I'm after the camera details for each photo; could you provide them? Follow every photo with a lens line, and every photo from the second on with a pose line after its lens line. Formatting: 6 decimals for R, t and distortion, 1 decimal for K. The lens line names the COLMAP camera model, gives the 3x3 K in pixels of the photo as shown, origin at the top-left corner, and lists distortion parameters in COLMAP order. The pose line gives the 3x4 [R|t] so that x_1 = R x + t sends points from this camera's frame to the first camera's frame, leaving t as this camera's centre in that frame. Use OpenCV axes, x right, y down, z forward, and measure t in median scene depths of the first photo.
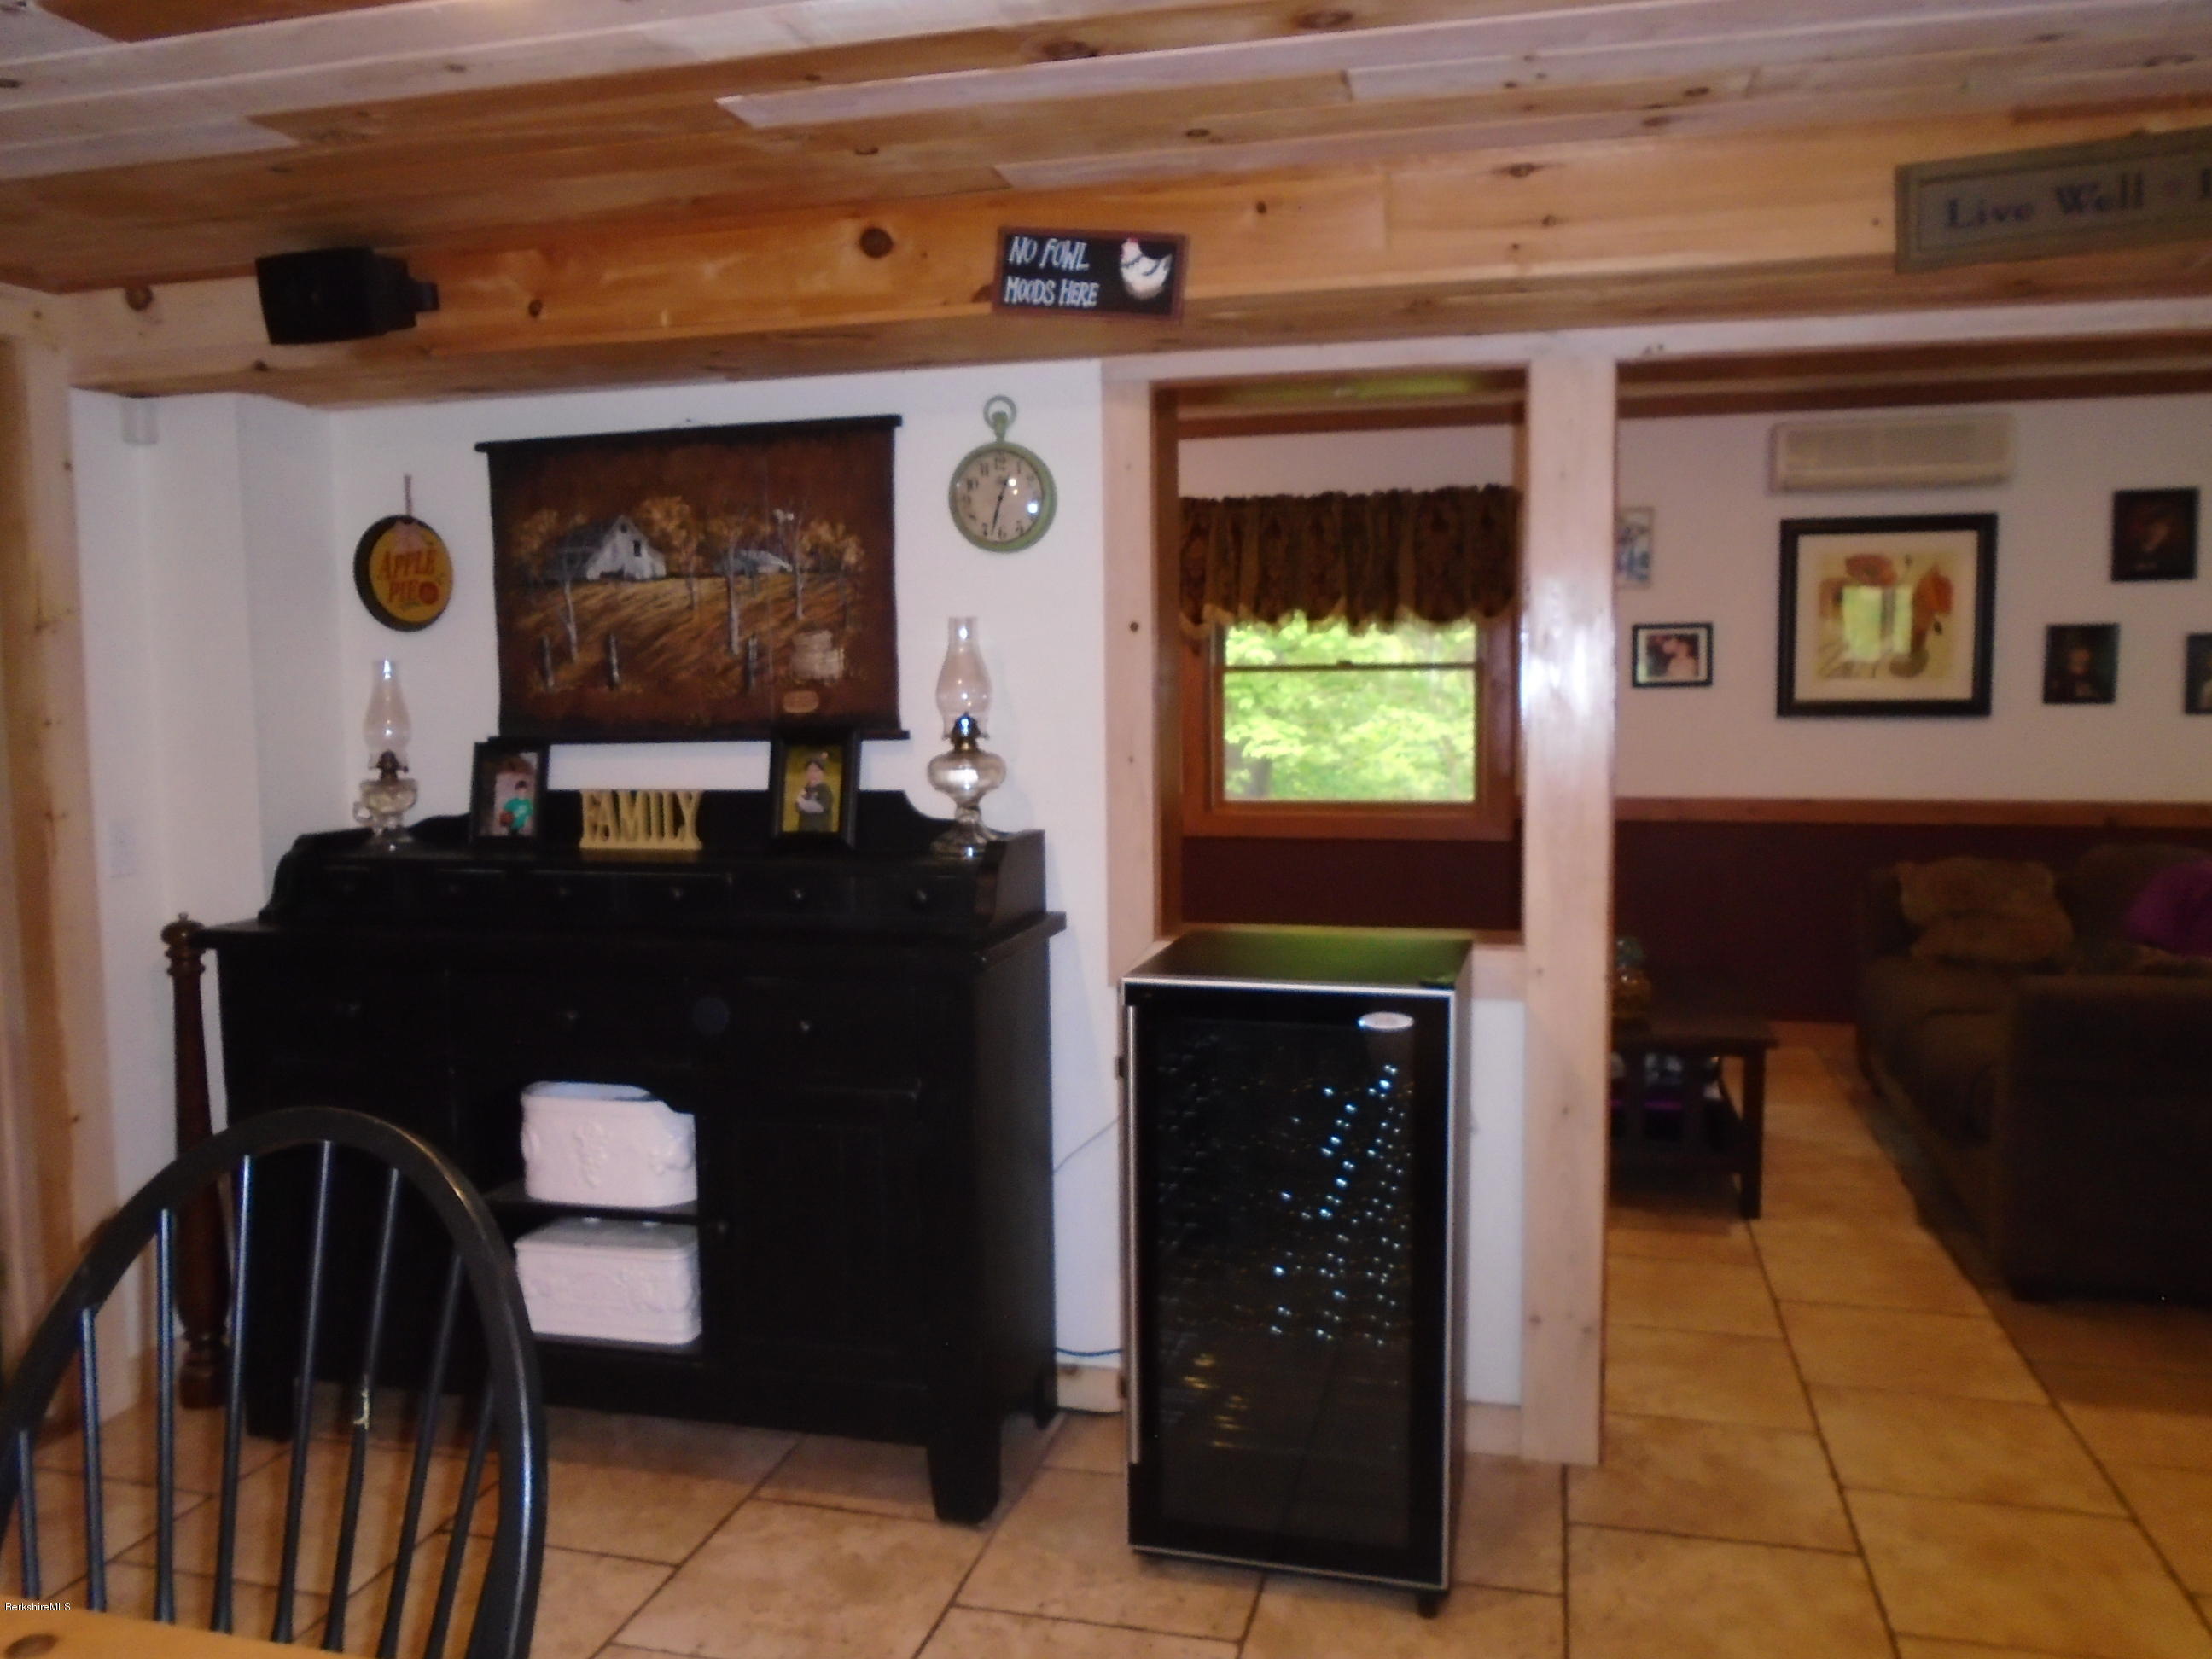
lens RADIAL K [[1694.8, 0, 1091.2], [0, 1694.8, 809.9], [0, 0, 1]] dist [-0.019220, 0.014318]
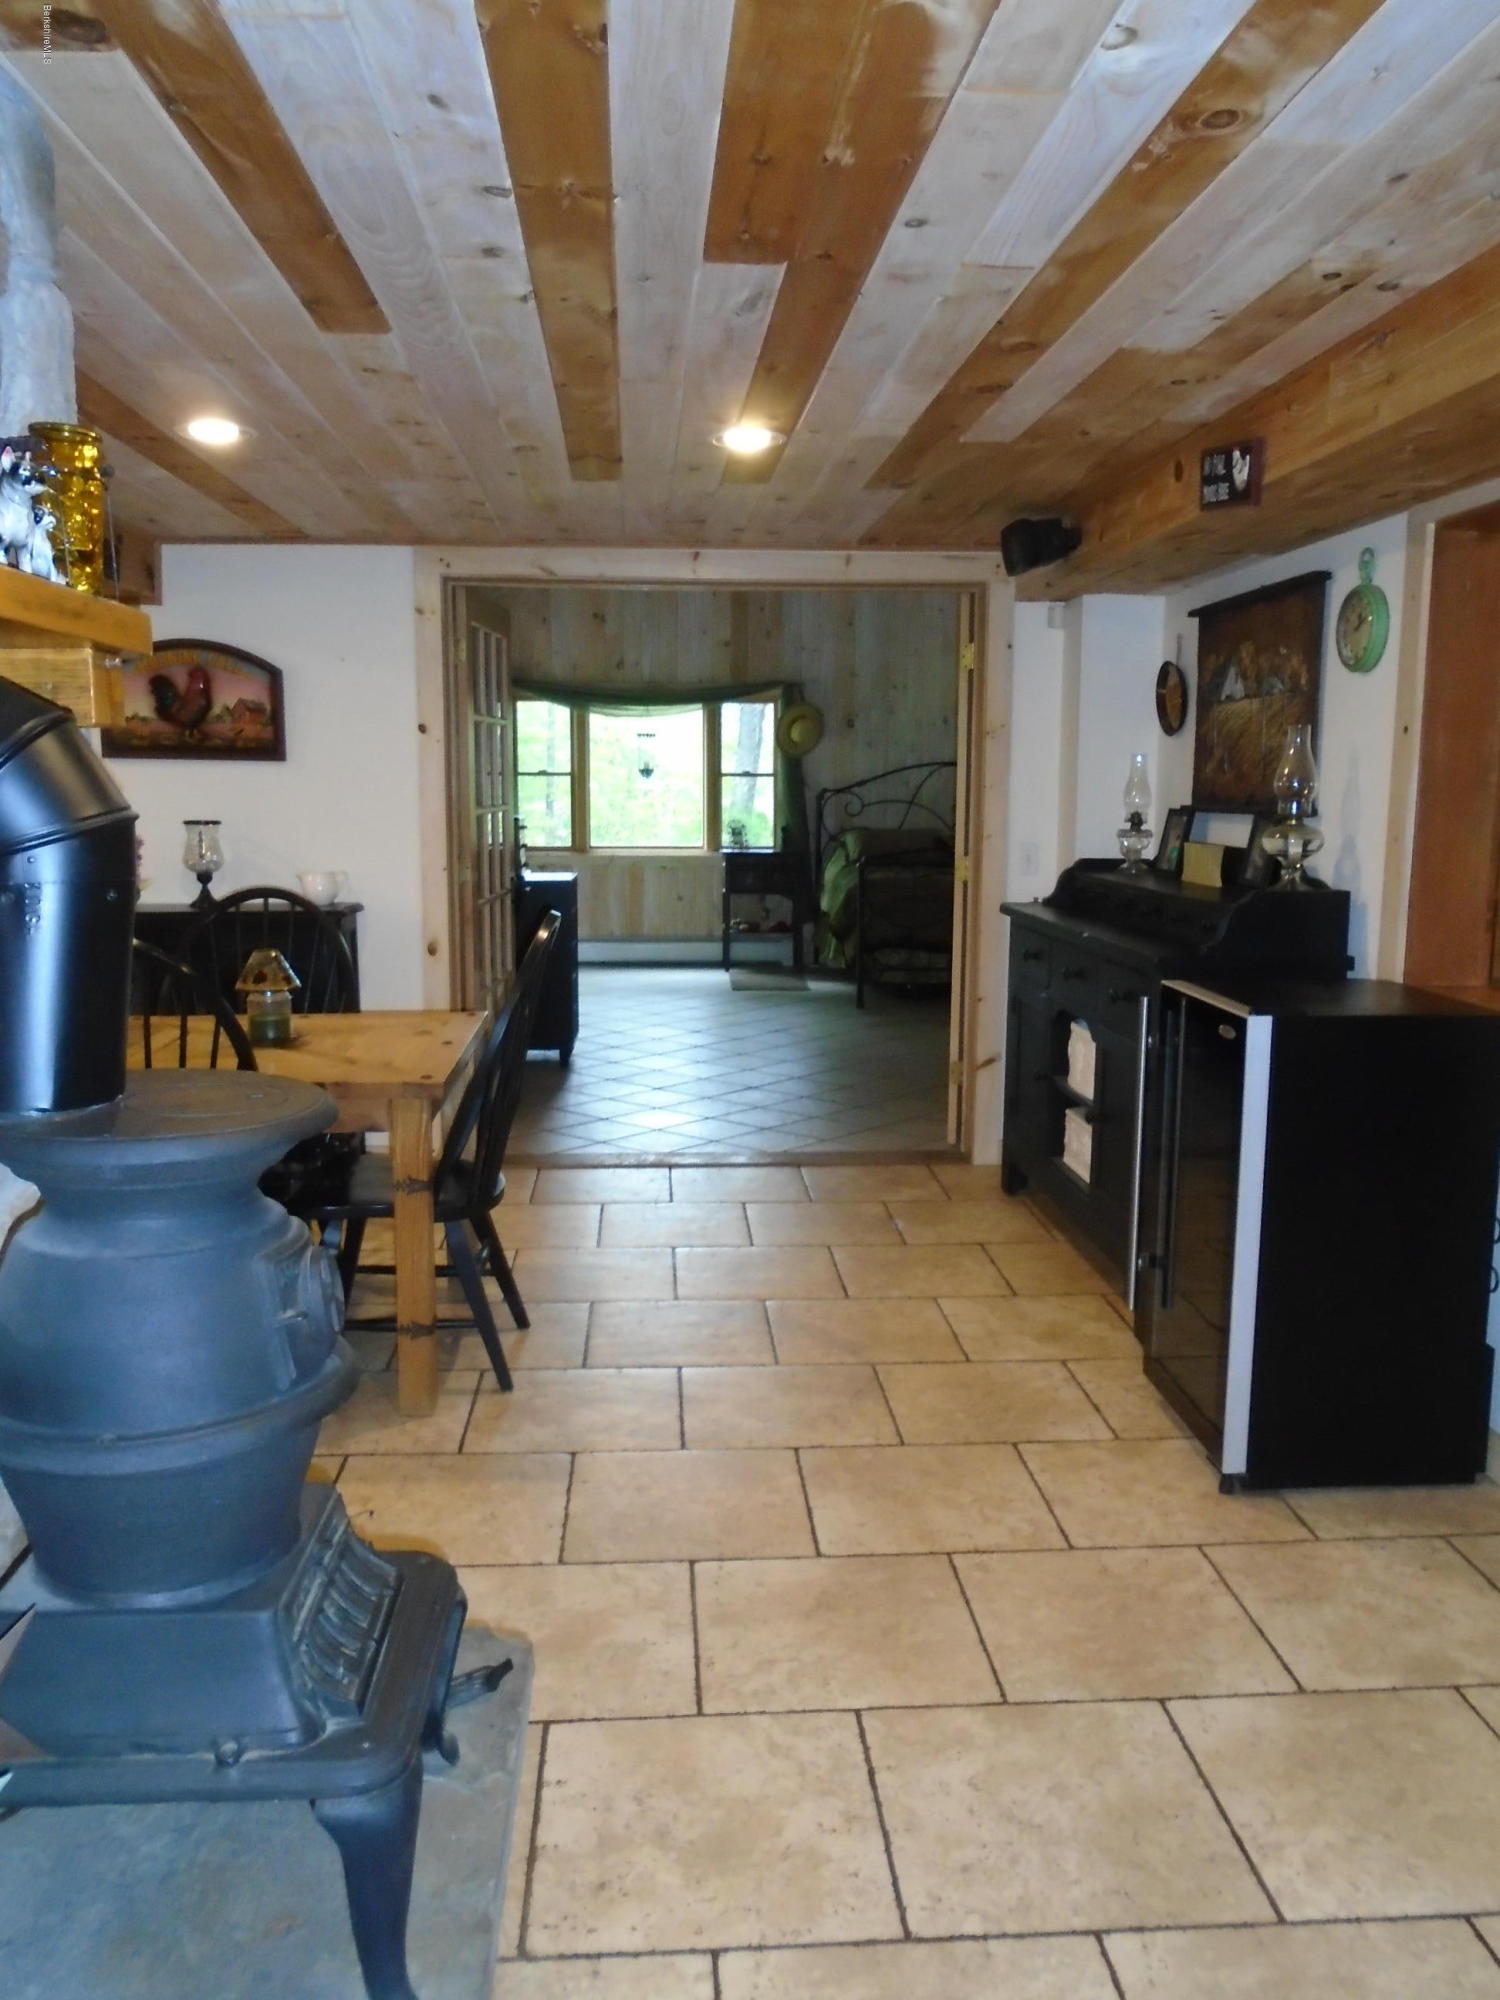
lens RADIAL K [[1532.4, 0, 752.4], [0, 1532.4, 978.1], [0, 0, 1]] dist [-0.019220, 0.014318]
pose [[0.326746, 0.142326, -0.934334, 0.866063], [-0.087526, 0.988904, 0.120030, -0.021191], [0.941051, 0.042560, 0.335578, 0.184279]]
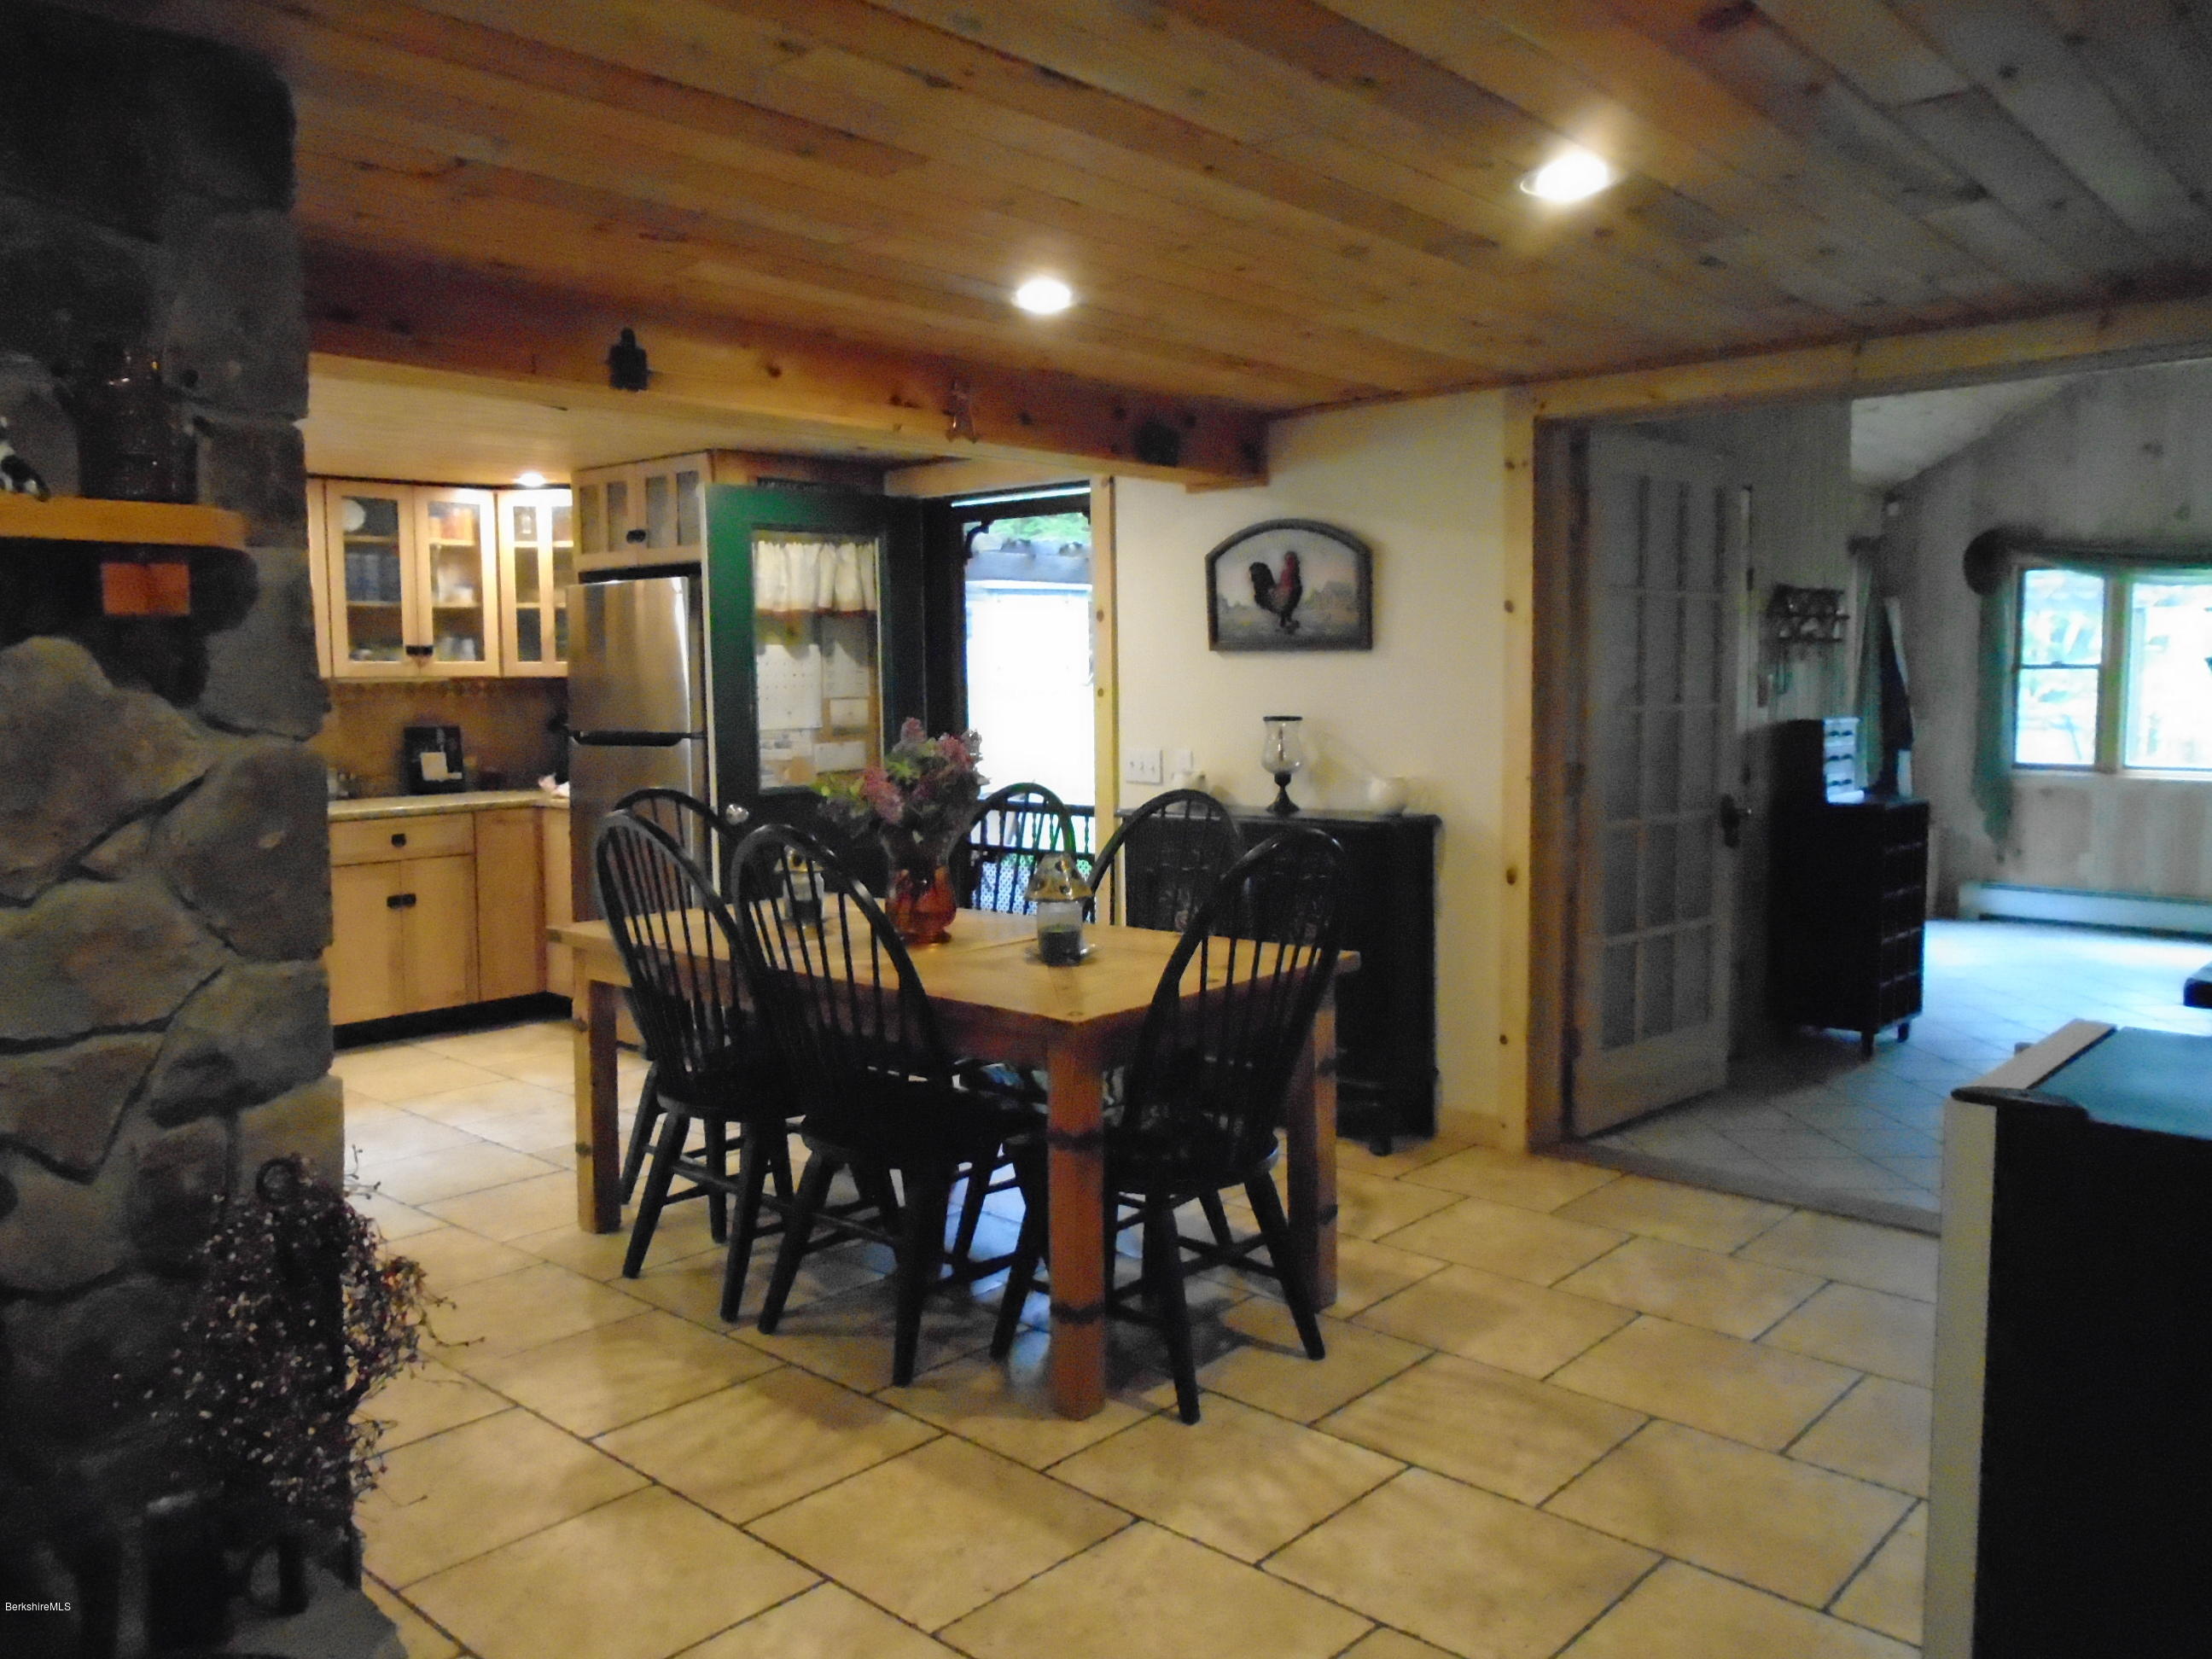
lens RADIAL K [[1694.8, 0, 1101.6], [0, 1694.8, 810.4], [0, 0, 1]] dist [-0.019220, 0.014318]
pose [[-0.454209, 0.089523, -0.886386, 0.688505], [-0.058703, 0.989769, 0.130045, -0.052150], [0.888959, 0.111101, -0.444306, 0.724397]]
